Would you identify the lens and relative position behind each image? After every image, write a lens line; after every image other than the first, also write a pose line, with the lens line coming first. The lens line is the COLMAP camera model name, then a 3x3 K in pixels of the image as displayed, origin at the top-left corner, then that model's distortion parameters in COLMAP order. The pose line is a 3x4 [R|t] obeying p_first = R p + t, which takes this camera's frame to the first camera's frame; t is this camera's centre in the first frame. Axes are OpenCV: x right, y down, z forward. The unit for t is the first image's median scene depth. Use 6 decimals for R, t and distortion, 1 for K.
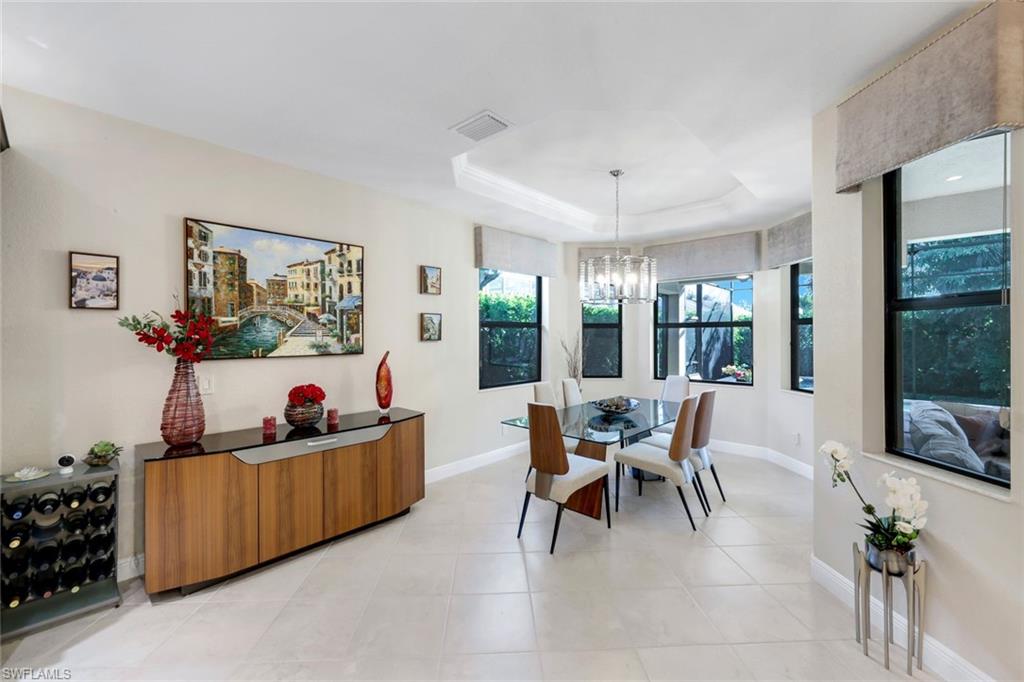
lens RADIAL K [[416.4, 0, 504.8], [0, 416.4, 336.5], [0, 0, 1]] dist [0.001290, -0.000727]
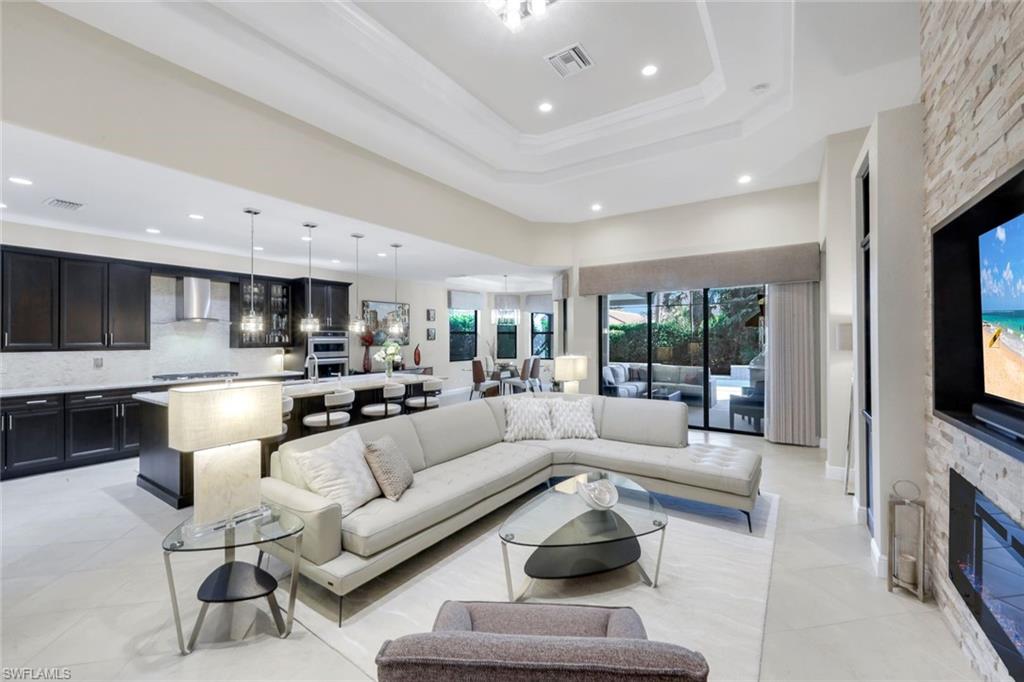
lens RADIAL K [[416.4, 0, 507.7], [0, 416.4, 337.7], [0, 0, 1]] dist [0.001290, -0.000727]
pose [[0.987785, -0.000863, 0.155817, -0.145713], [0.001361, 0.999994, -0.003089, 0.006296], [-0.155814, 0.003264, 0.987781, -1.857278]]
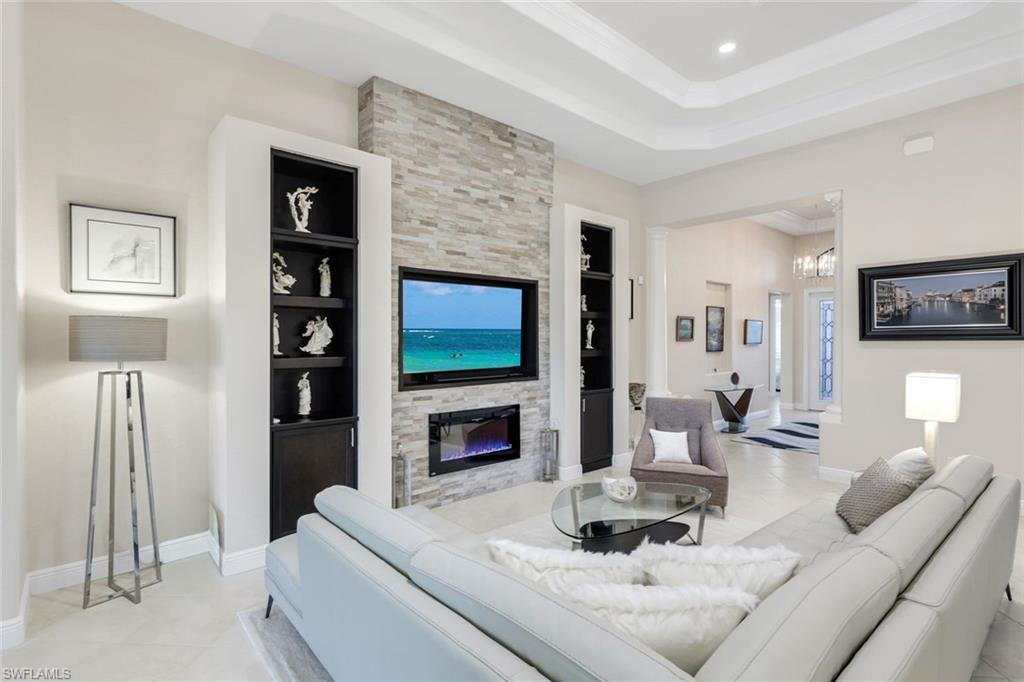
lens RADIAL K [[501.7, 0, 499.7], [0, 501.7, 342.1], [0, 0, 1]] dist [0.002244, 0.000974]
pose [[-0.994301, 0.002073, 0.106587, 0.284305], [0.002762, 0.999976, 0.006324, 0.002210], [-0.106571, 0.006582, -0.994283, -0.052593]]
